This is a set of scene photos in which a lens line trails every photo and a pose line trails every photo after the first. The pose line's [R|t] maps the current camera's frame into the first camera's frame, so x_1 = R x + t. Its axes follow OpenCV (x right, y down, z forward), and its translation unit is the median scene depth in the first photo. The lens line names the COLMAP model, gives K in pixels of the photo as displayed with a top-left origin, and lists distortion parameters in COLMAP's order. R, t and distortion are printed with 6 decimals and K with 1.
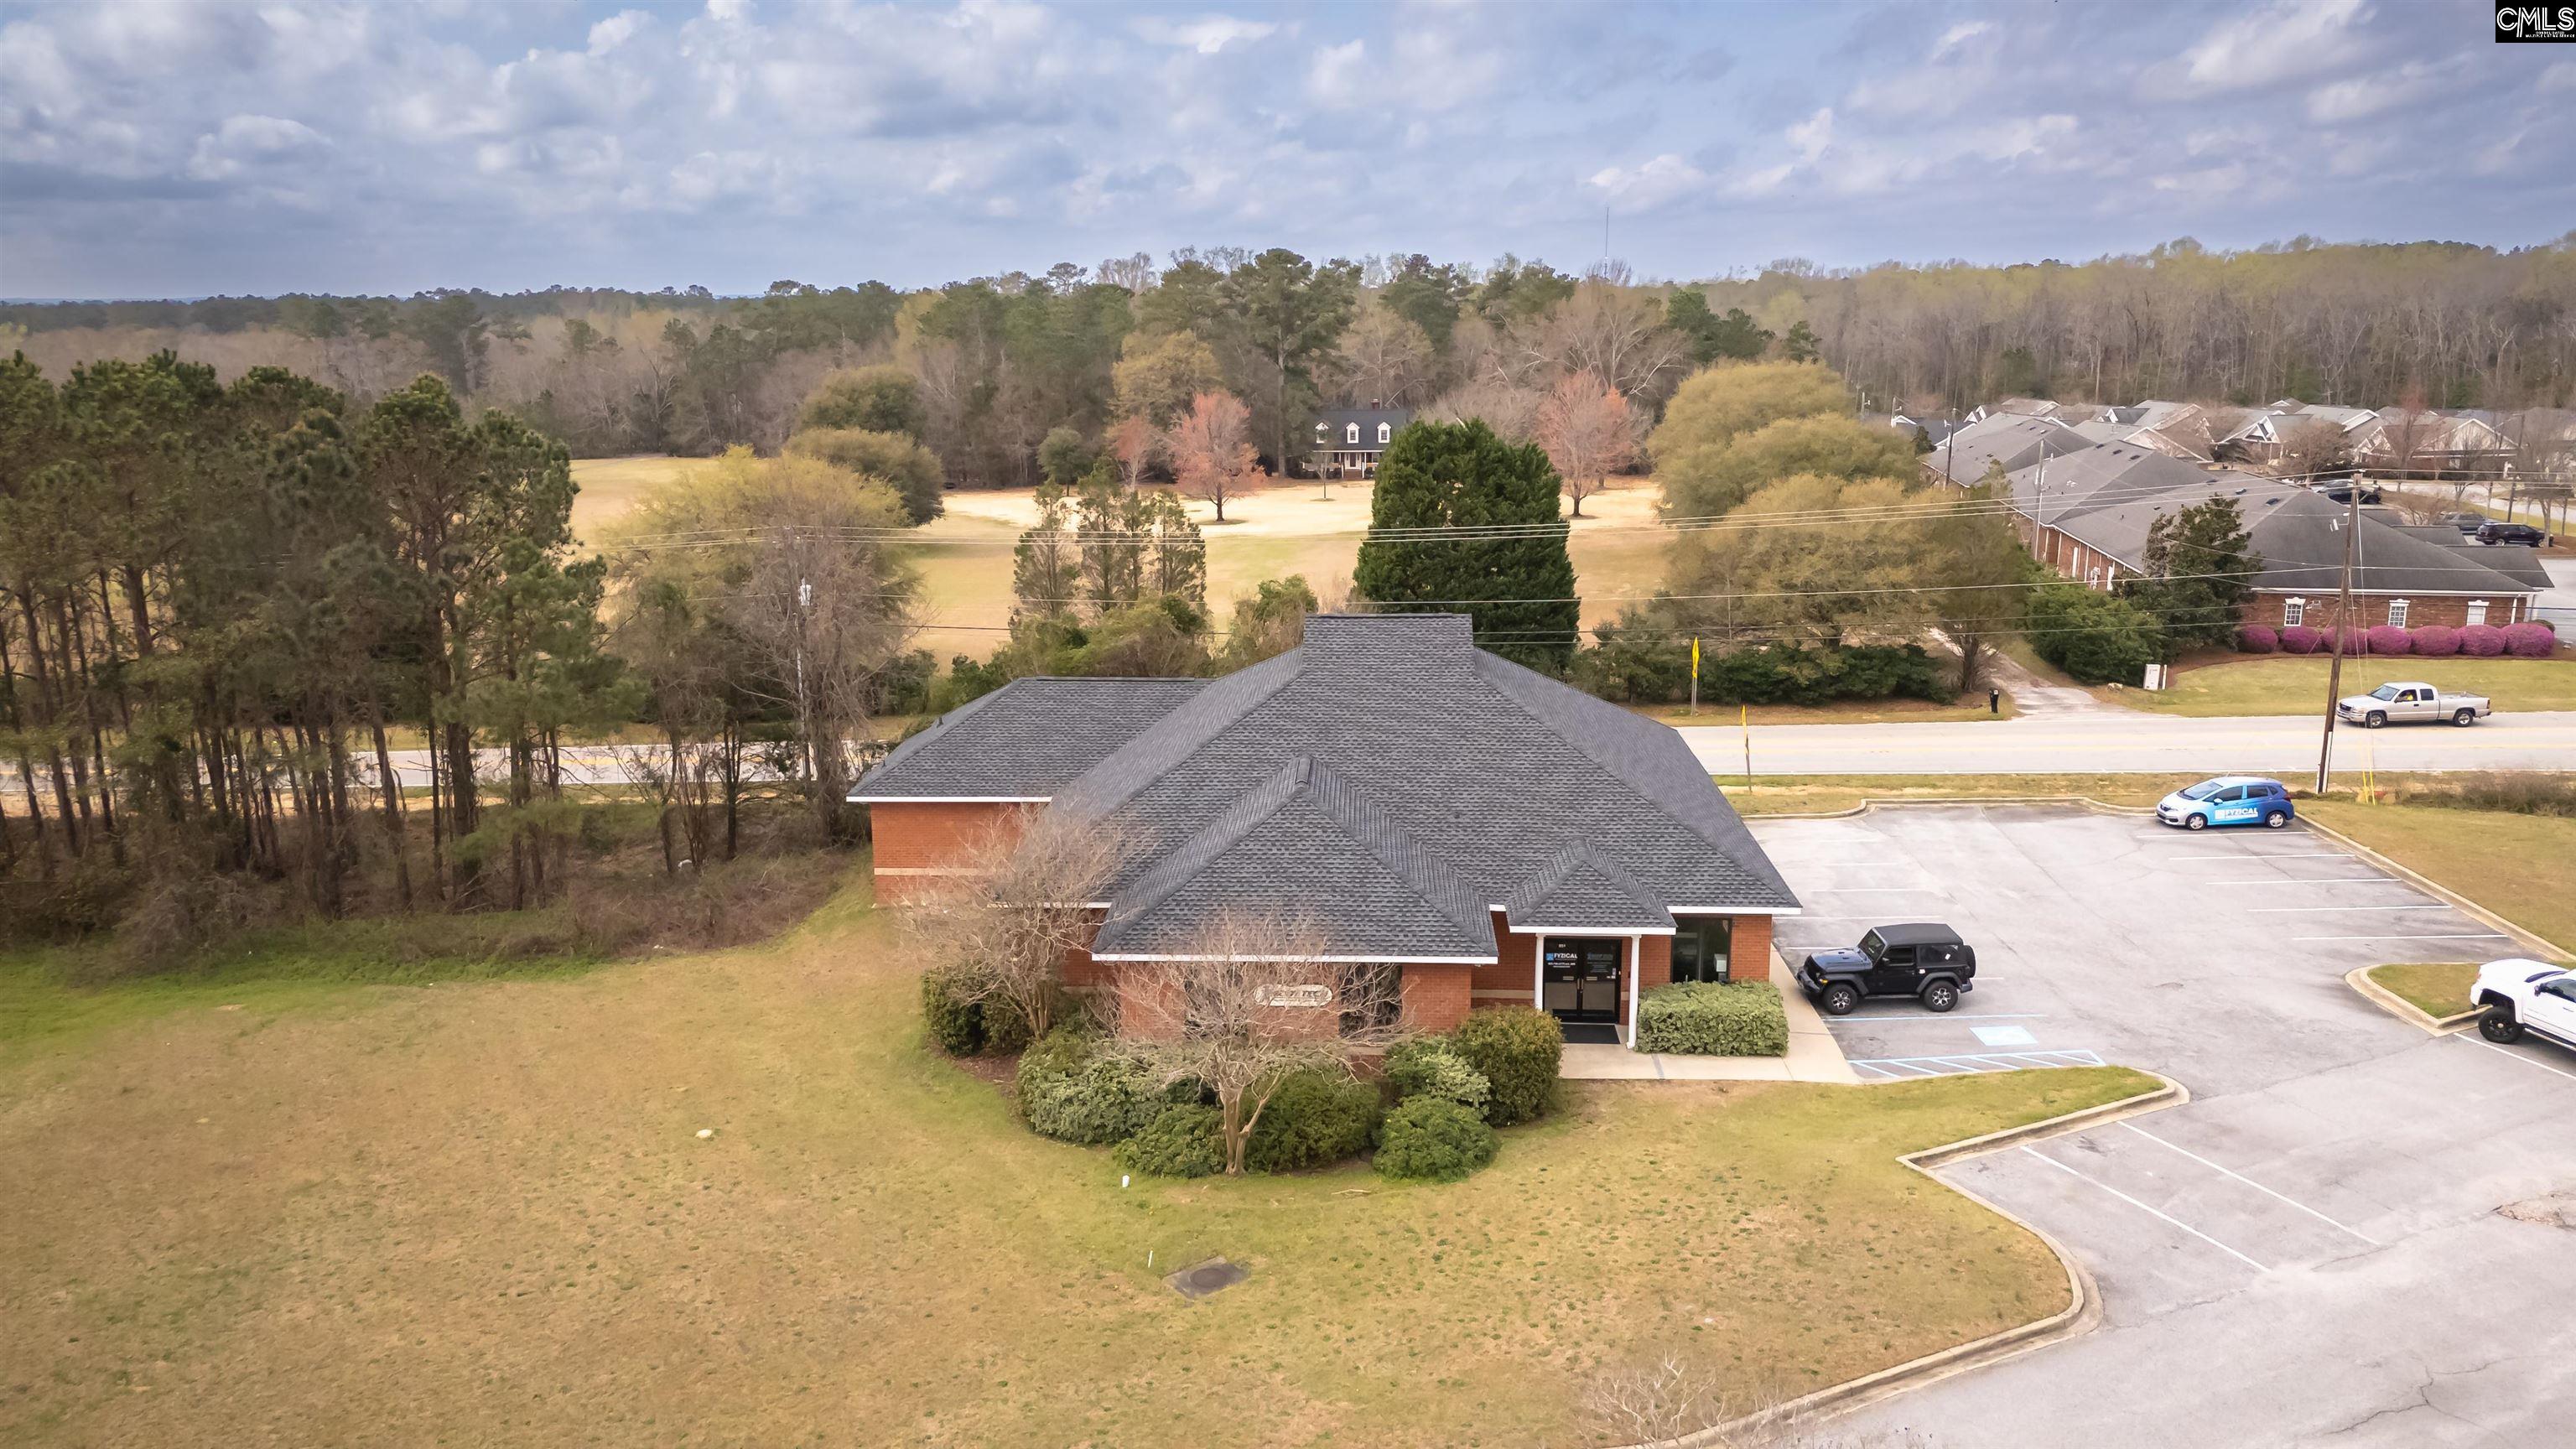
lens RADIAL K [[1879.2, 0, 1294.8], [0, 1879.2, 739.6], [0, 0, 1]] dist [0.113326, -0.151273]
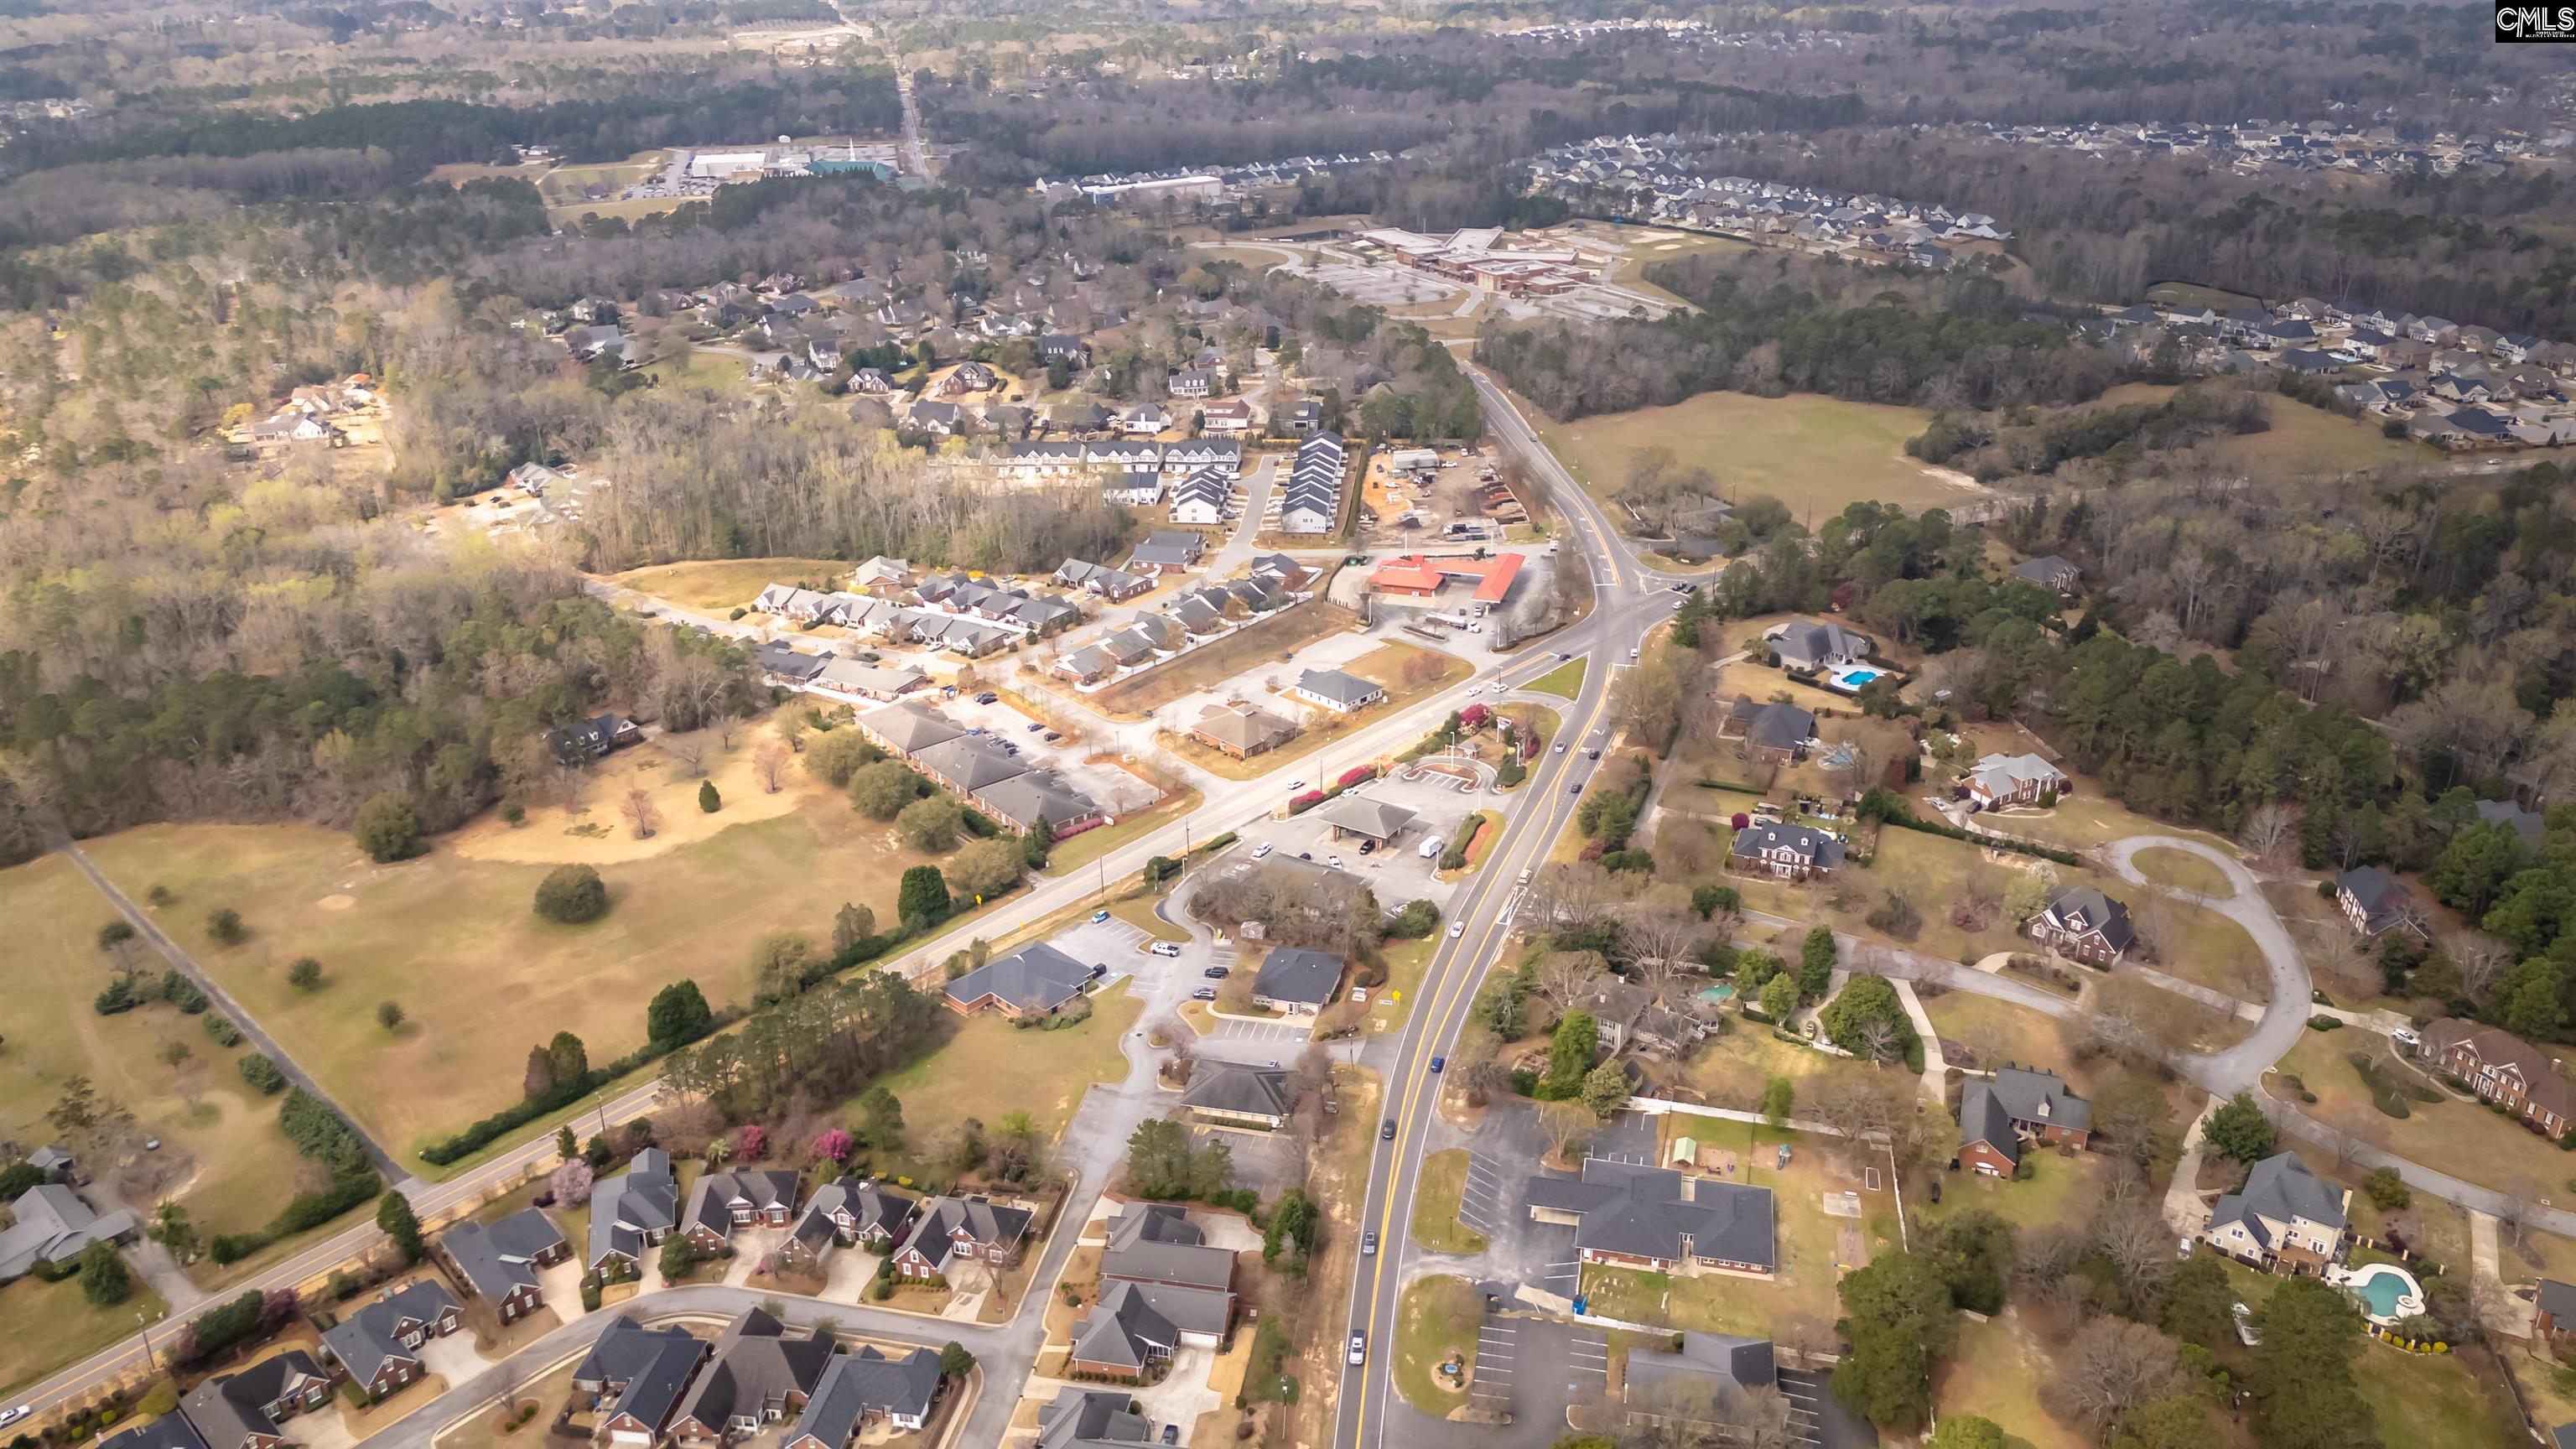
lens RADIAL K [[1879.2, 0, 1294.8], [0, 1879.2, 739.6], [0, 0, 1]] dist [0.113326, -0.151273]
pose [[0.656438, -0.317297, 0.684406, -3.320777], [0.179526, 0.946885, 0.266794, -2.155505], [-0.732707, -0.052265, 0.678535, -3.858768]]
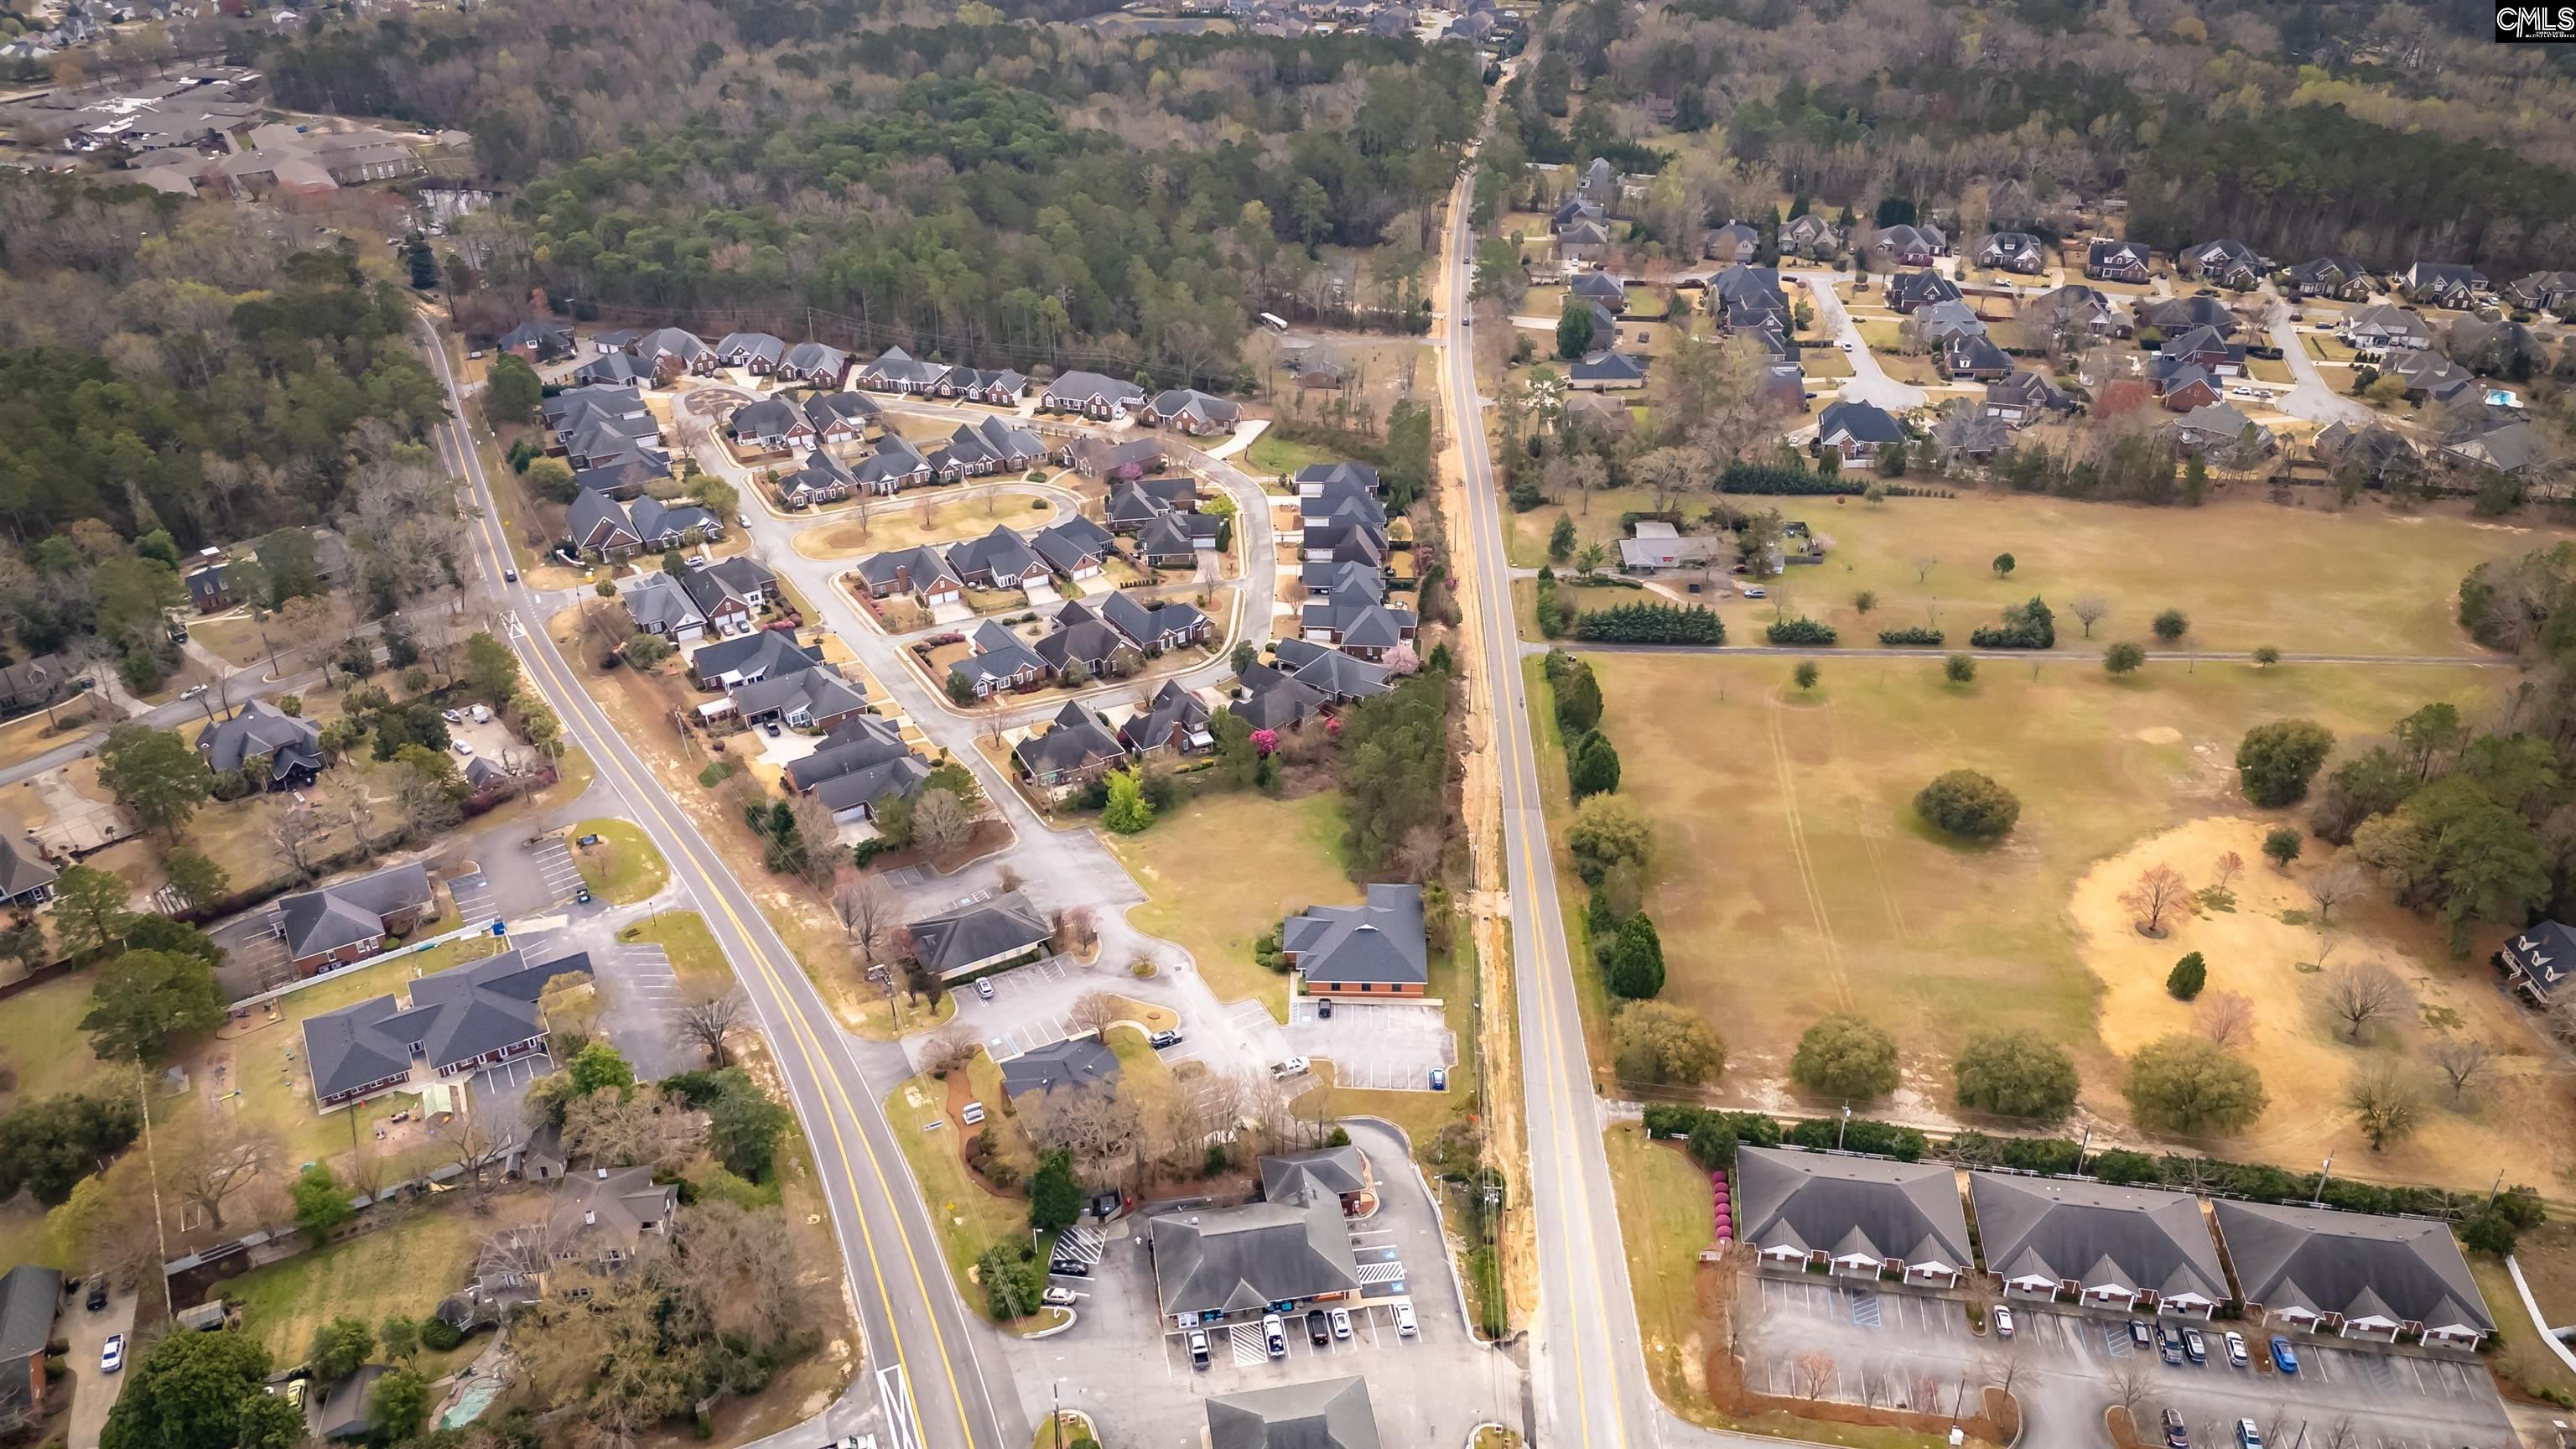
lens RADIAL K [[1879.2, 0, 1294.8], [0, 1879.2, 739.6], [0, 0, 1]] dist [0.113326, -0.151273]
pose [[0.013184, 0.525966, -0.850404, 3.776808], [-0.224056, 0.830405, 0.510123, -2.758566], [0.974487, 0.183813, 0.128794, -0.017228]]
